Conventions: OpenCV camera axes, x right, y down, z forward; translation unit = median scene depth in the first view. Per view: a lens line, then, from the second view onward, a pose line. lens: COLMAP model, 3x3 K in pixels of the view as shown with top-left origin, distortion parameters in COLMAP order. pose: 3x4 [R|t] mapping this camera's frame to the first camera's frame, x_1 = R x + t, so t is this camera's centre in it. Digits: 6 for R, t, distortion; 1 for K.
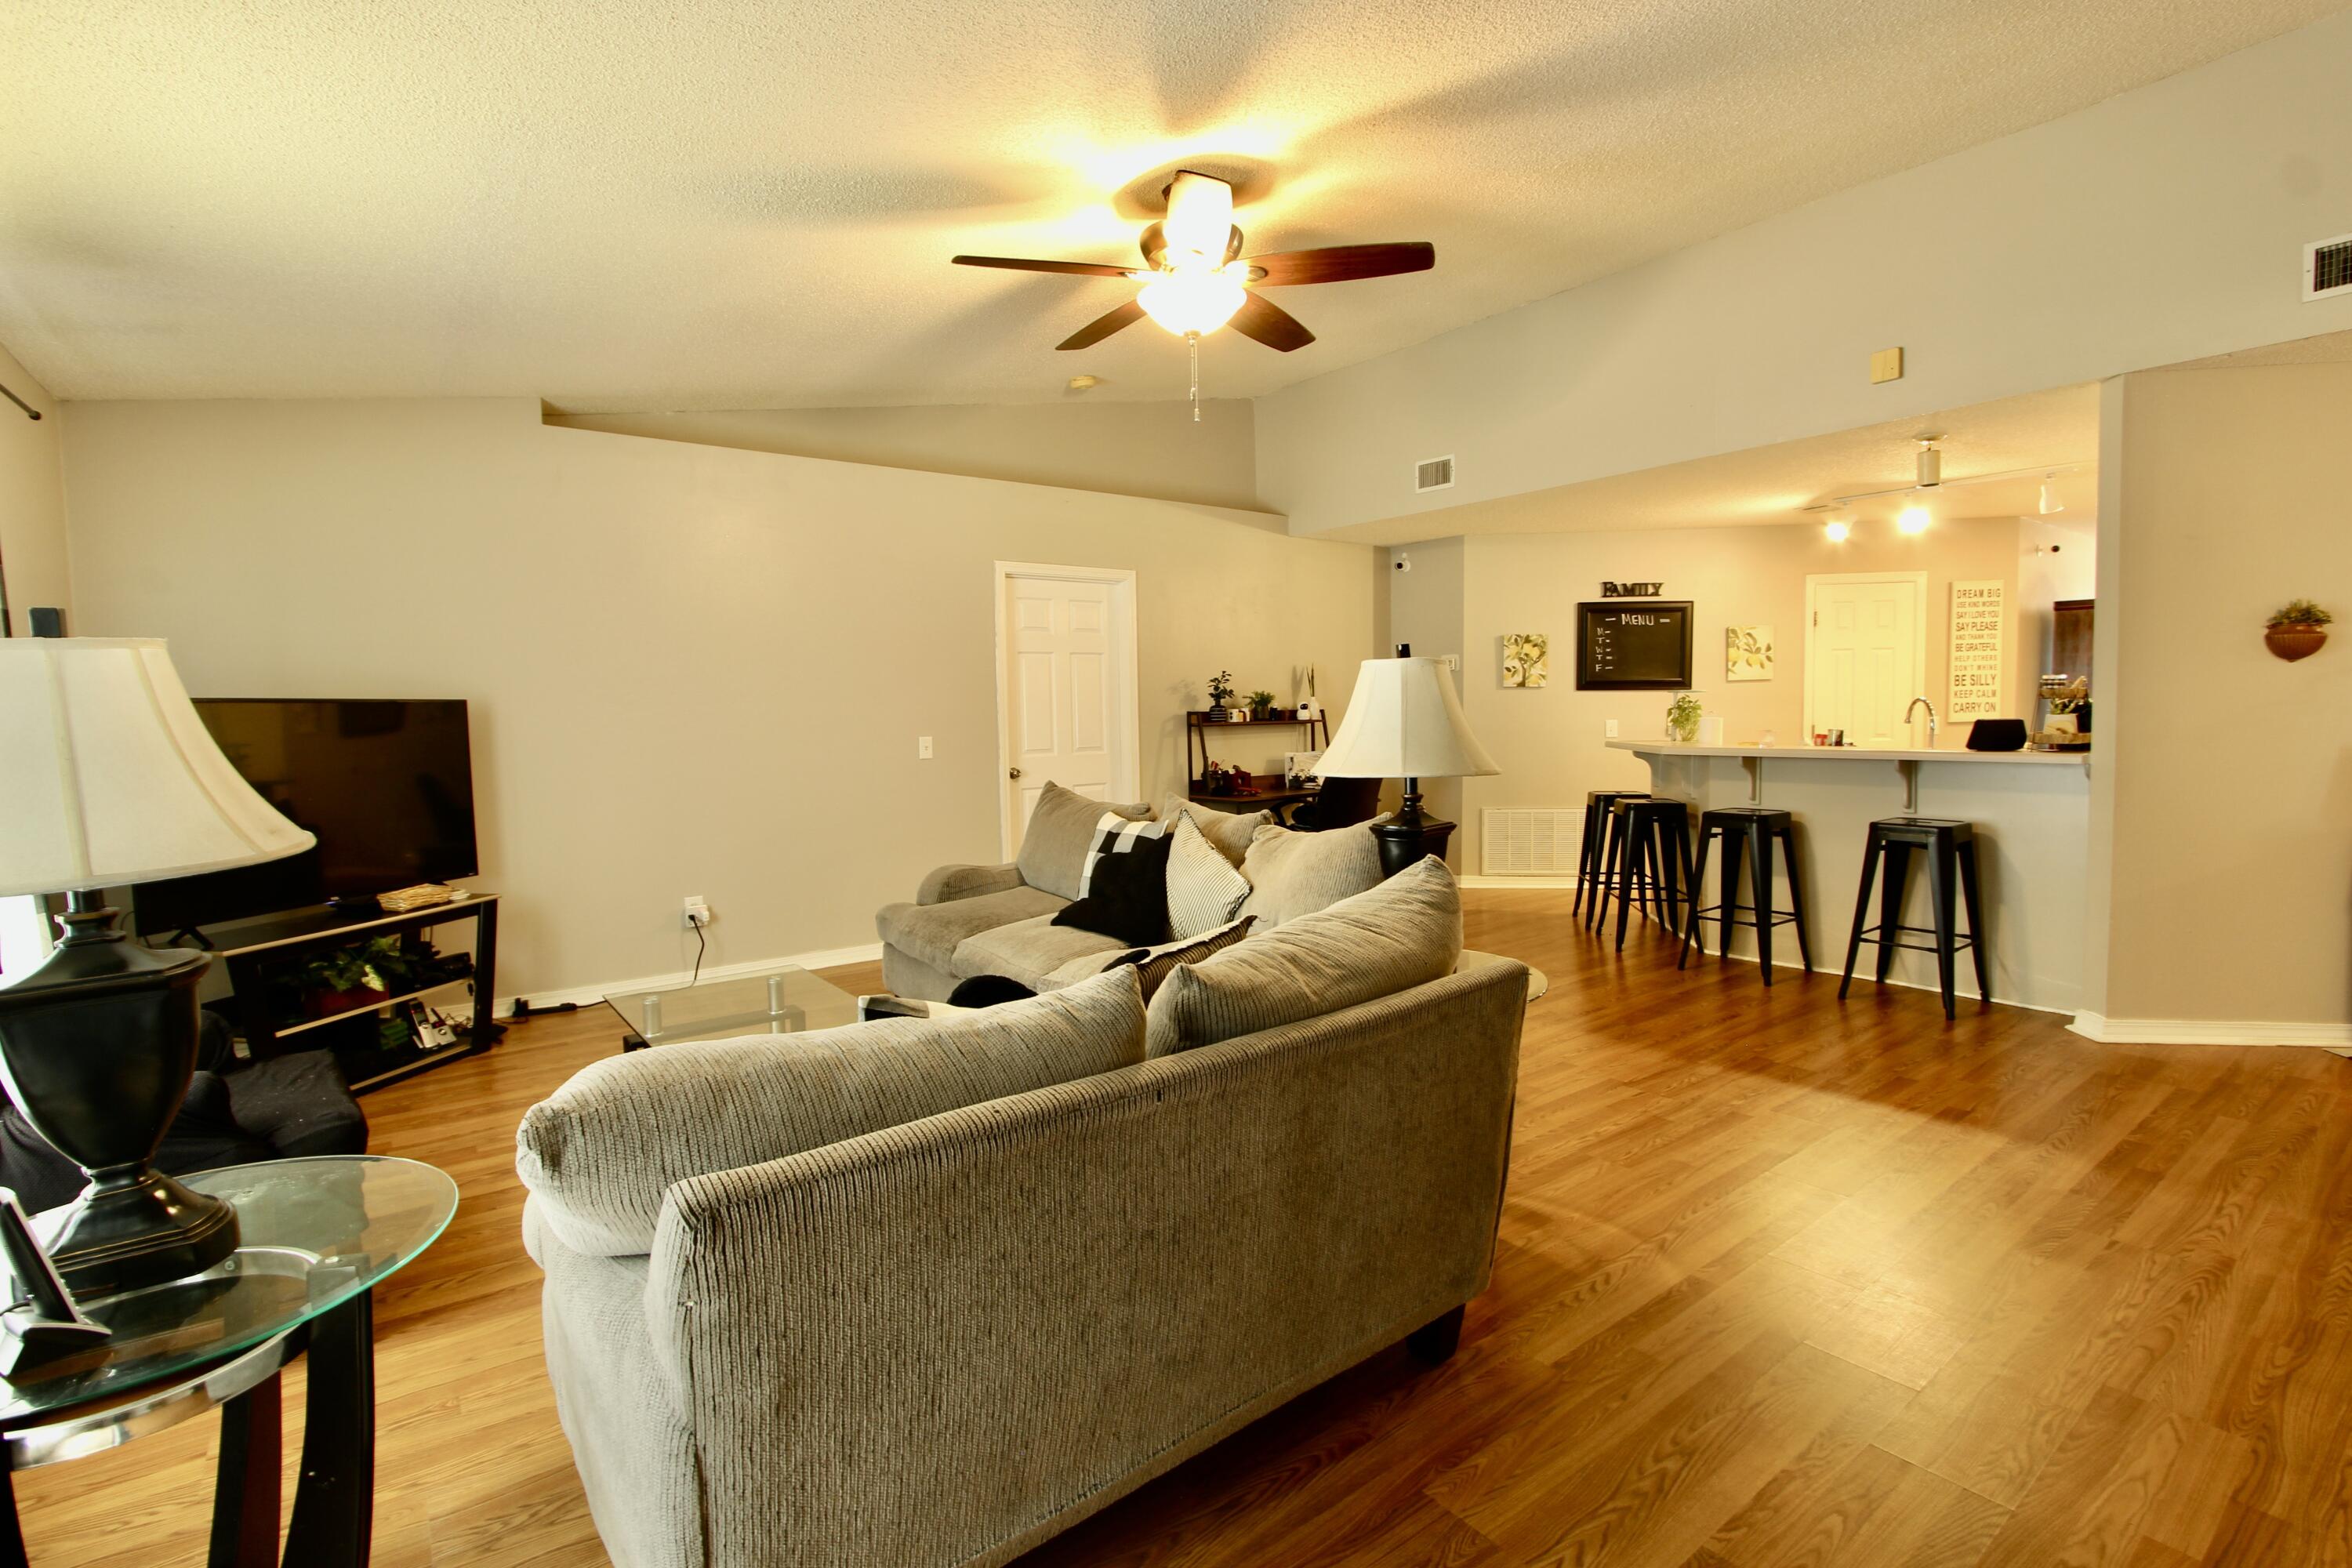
lens RADIAL K [[1086.1, 0, 1175.1], [0, 1086.1, 776.8], [0, 0, 1]] dist [-0.022530, 0.004917]
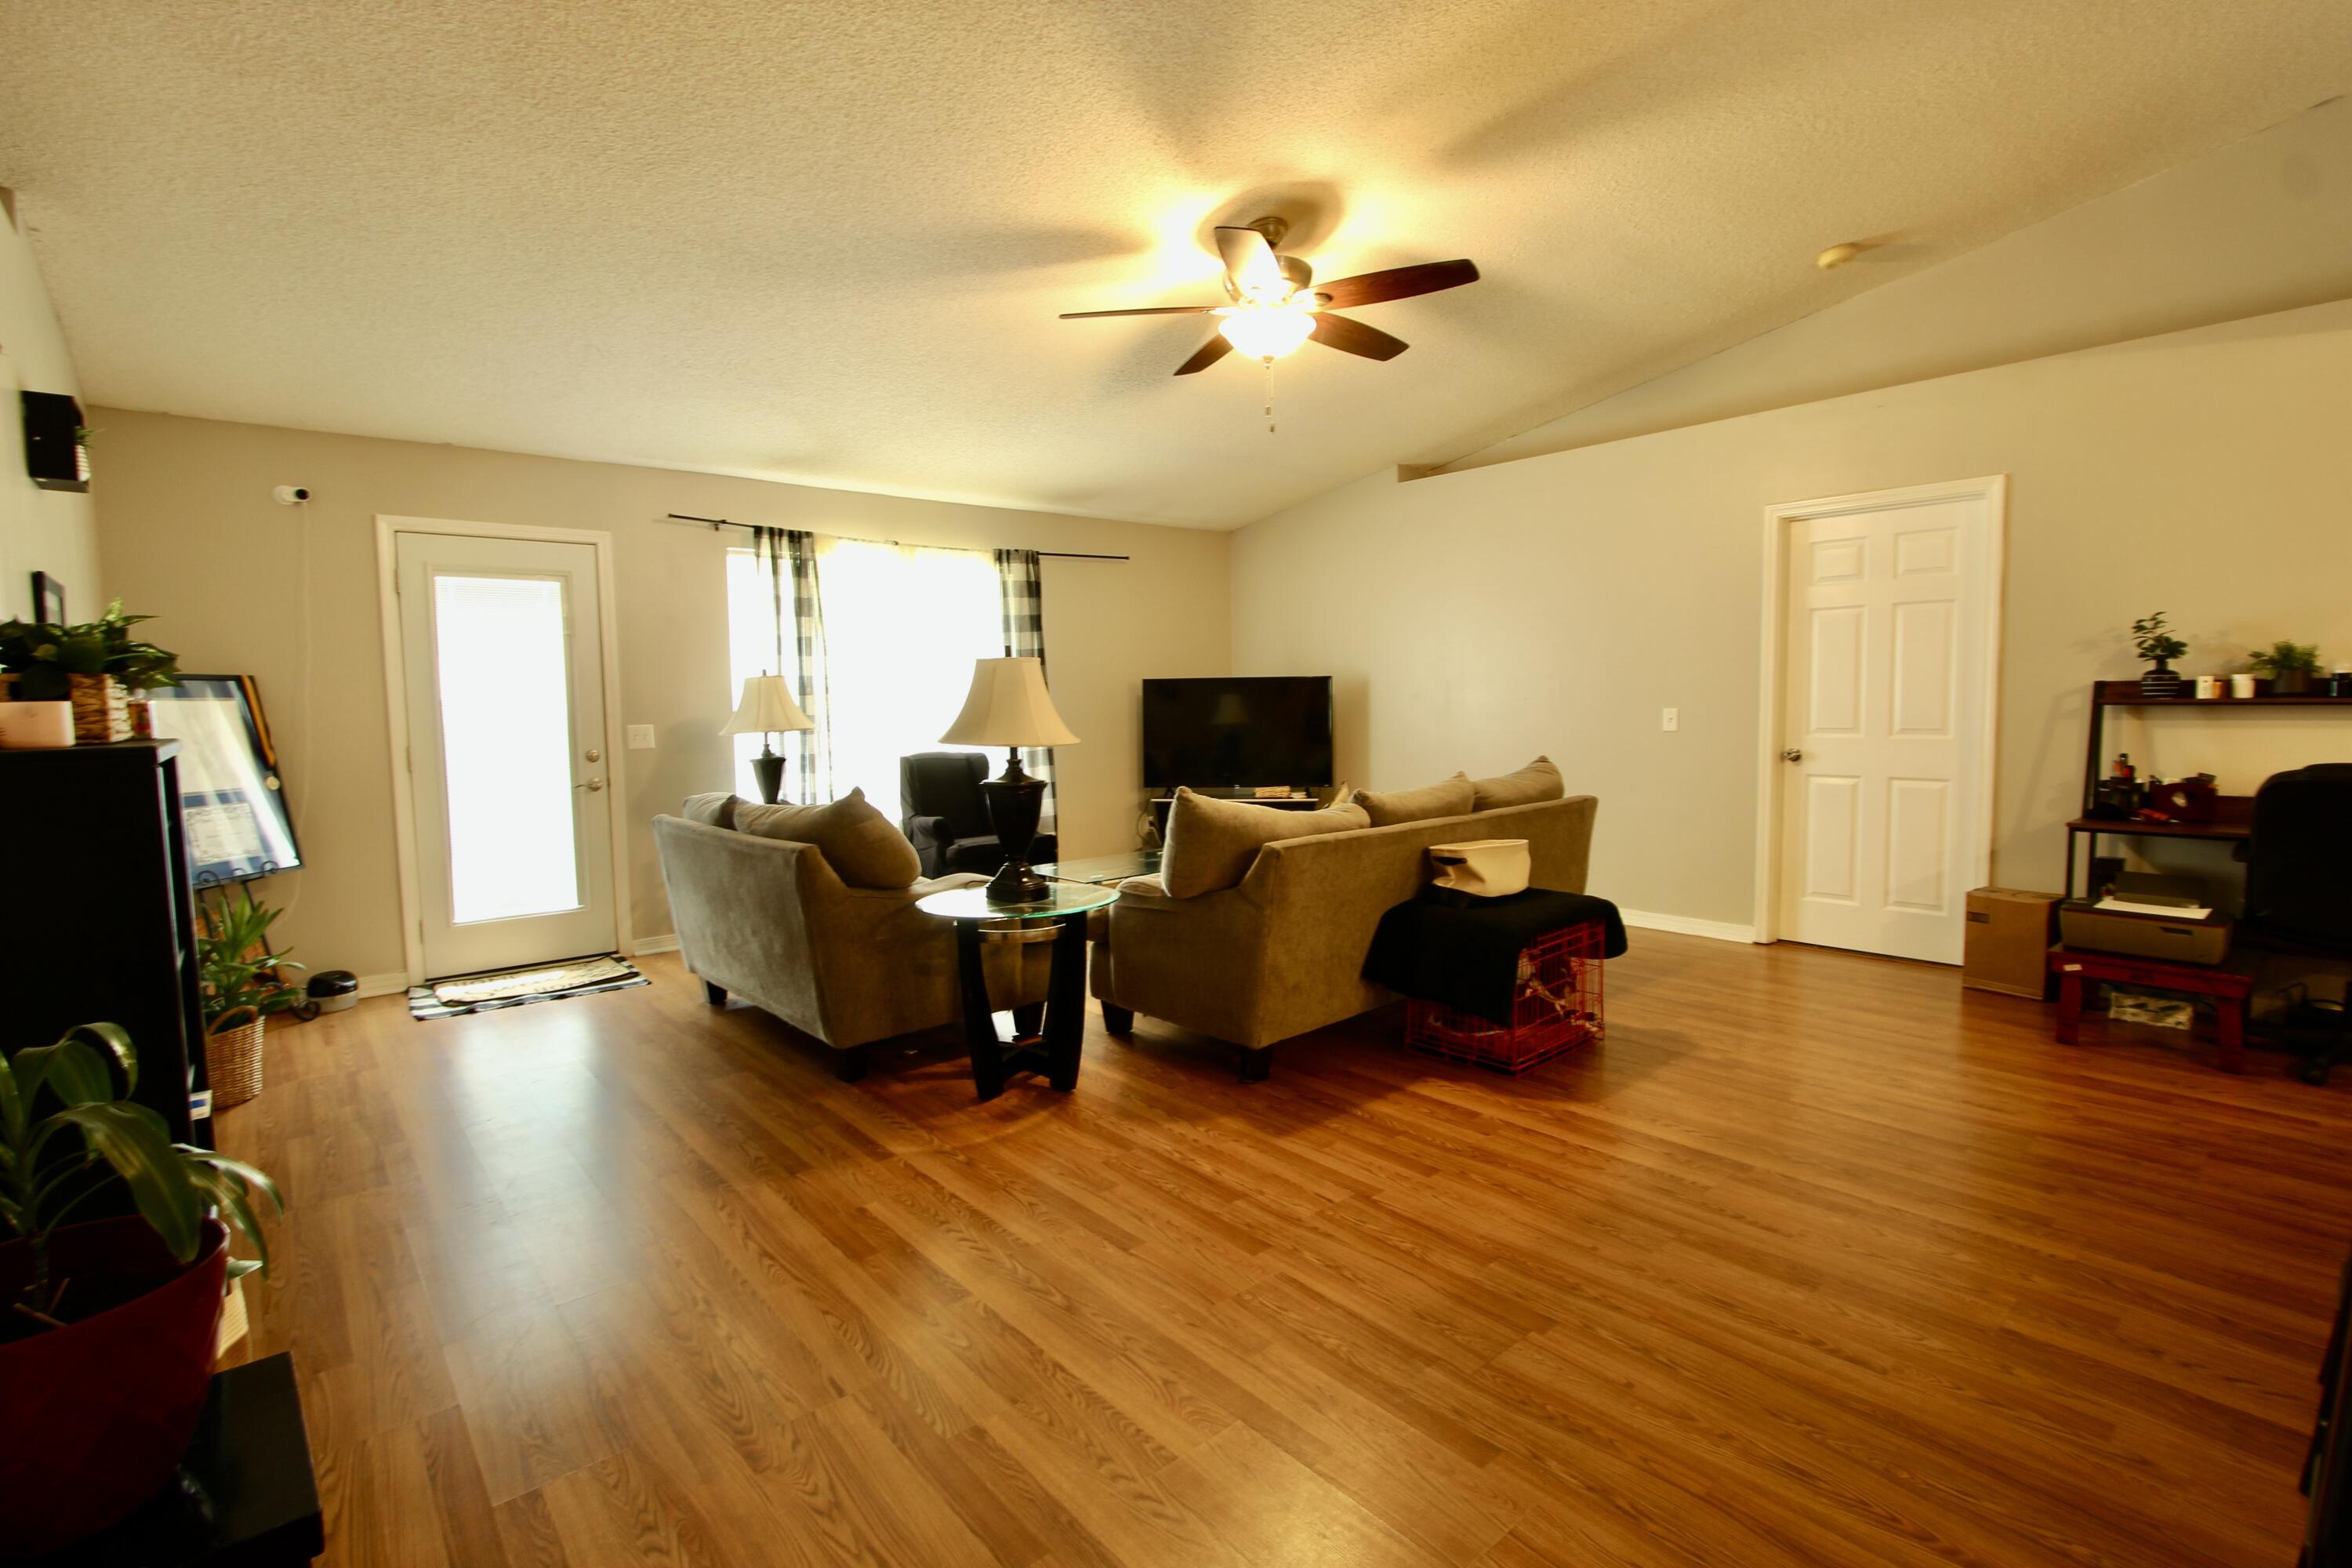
lens RADIAL K [[1086.1, 0, 1175.1], [0, 1086.1, 776.8], [0, 0, 1]] dist [-0.022530, 0.004917]
pose [[0.064465, 0.090755, -0.993785, 0.641321], [-0.046731, 0.995038, 0.087838, -0.036608], [0.996825, 0.040778, 0.068386, 0.458808]]
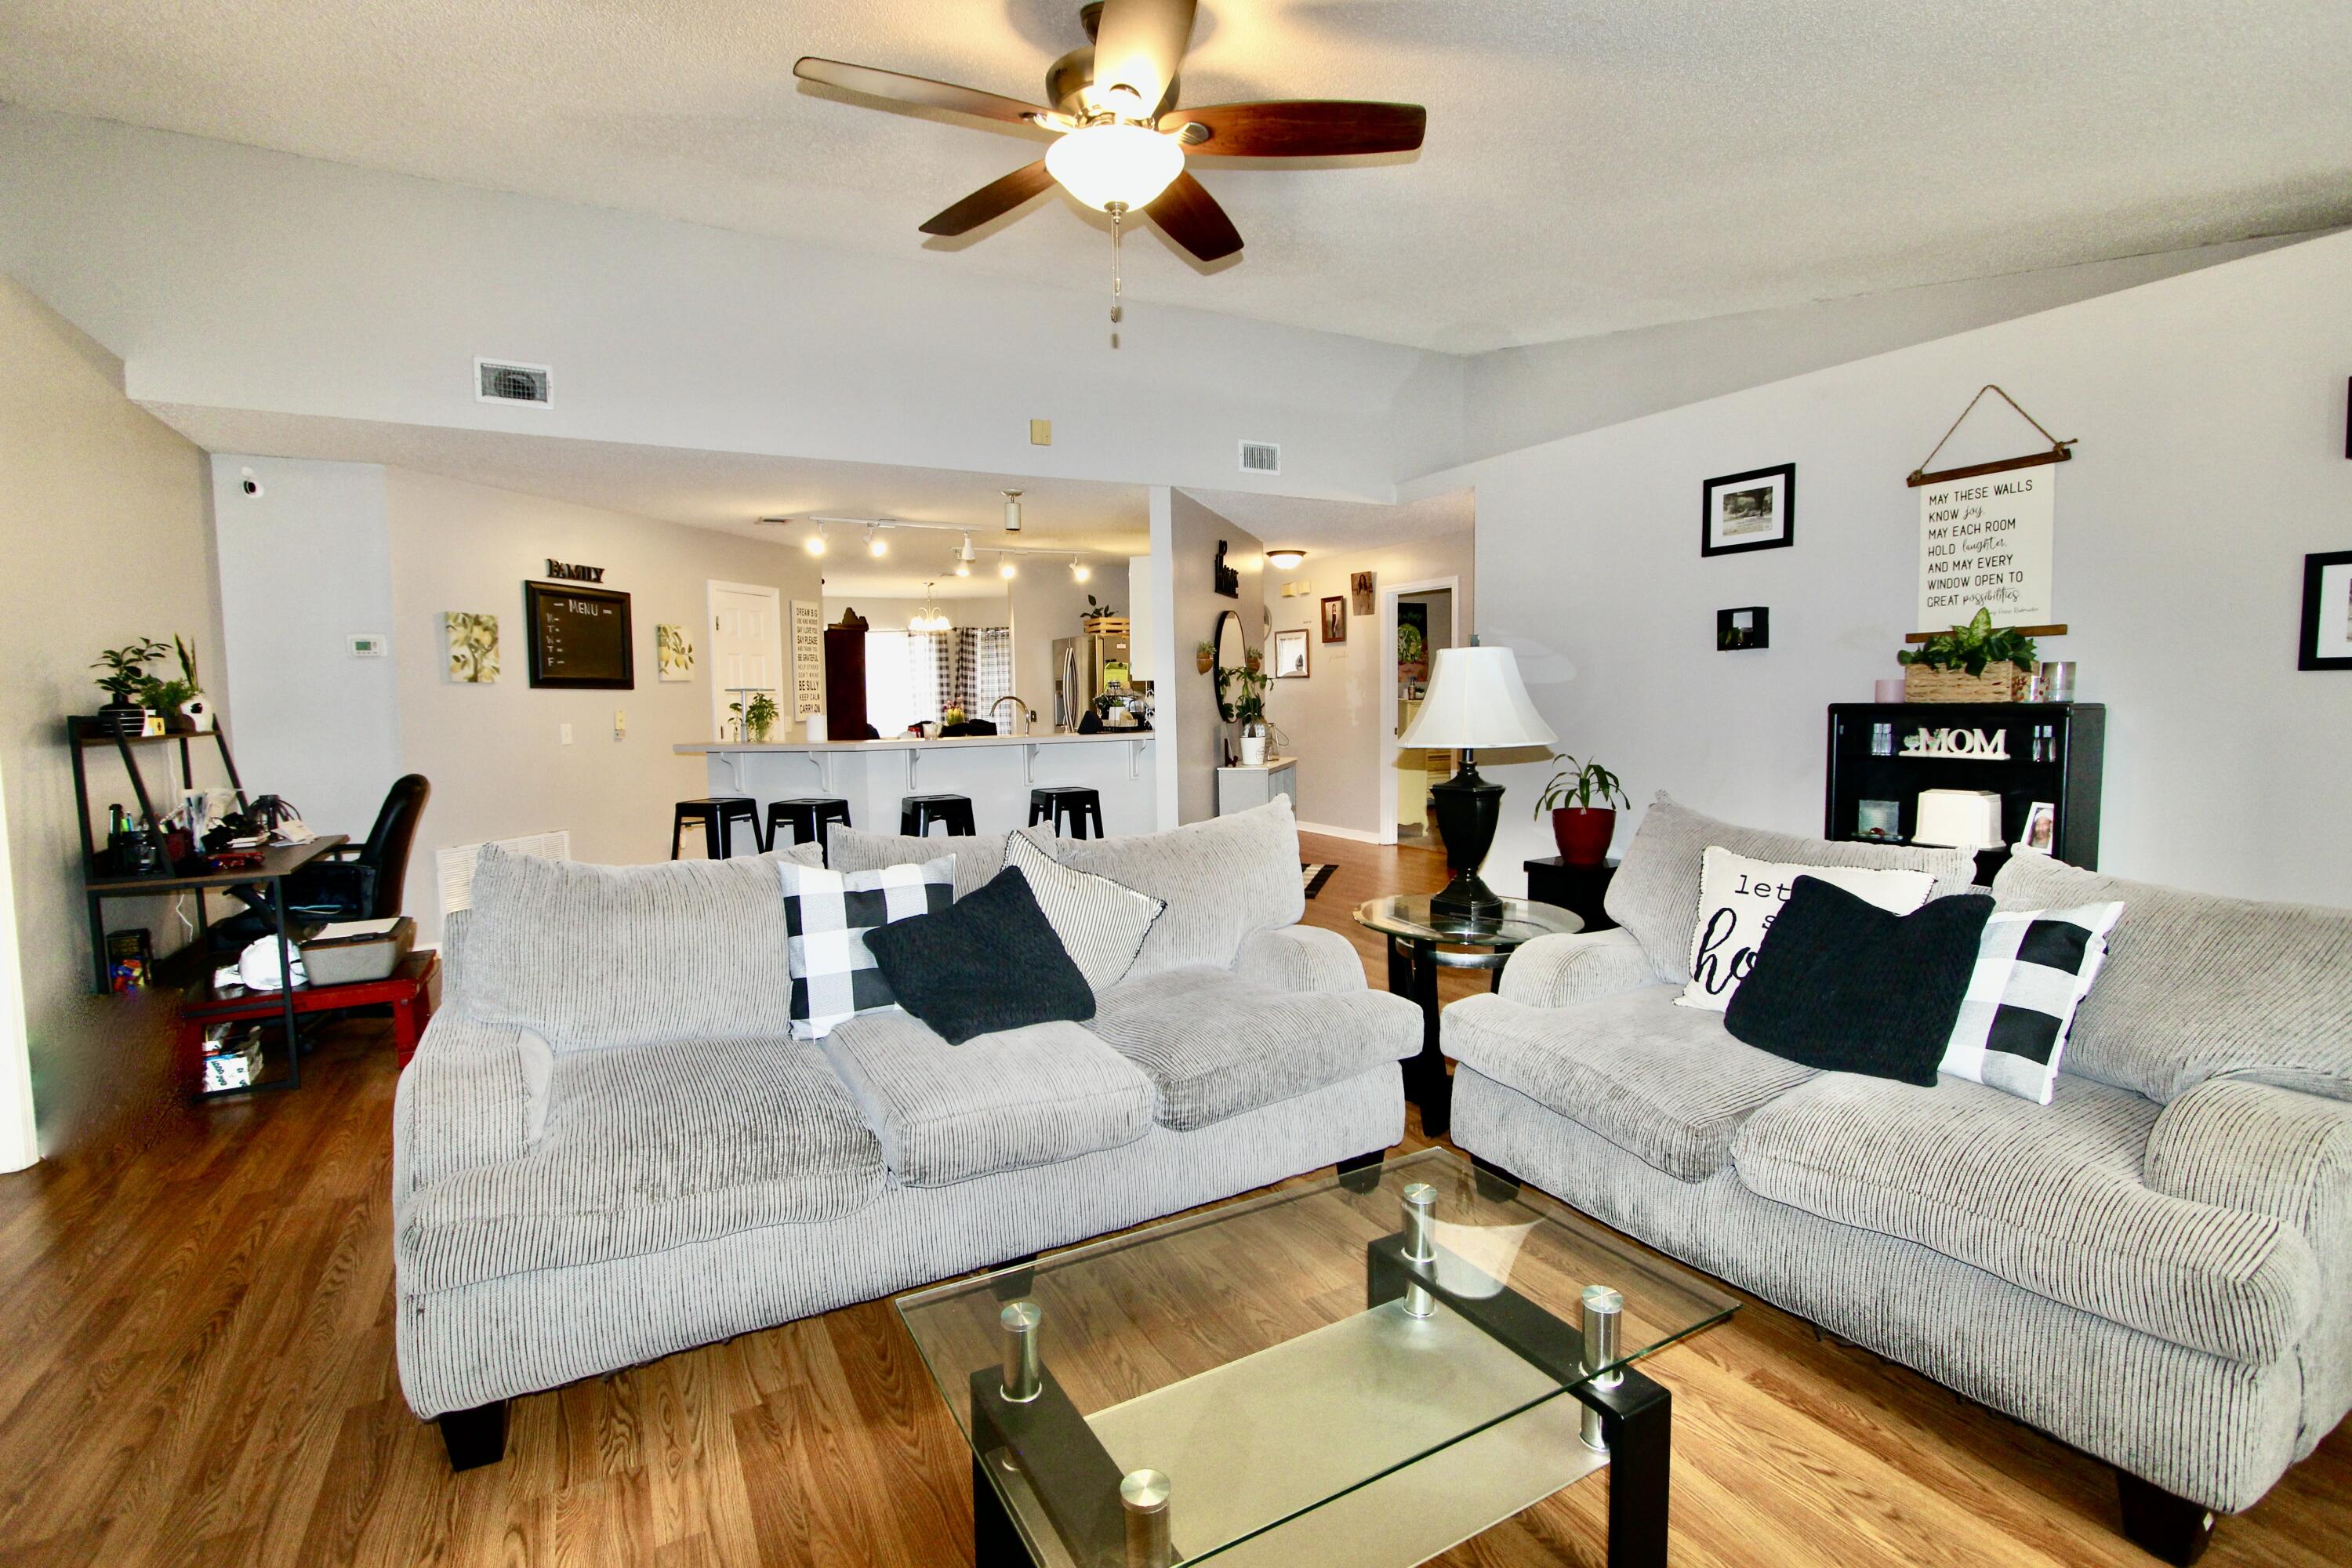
lens RADIAL K [[1086.1, 0, 1175.1], [0, 1086.1, 776.8], [0, 0, 1]] dist [-0.022530, 0.004917]
pose [[0.139829, -0.060040, 0.988354, -0.422324], [0.075241, 0.995918, 0.049855, -0.020112], [-0.987313, 0.067393, 0.143776, 0.472440]]
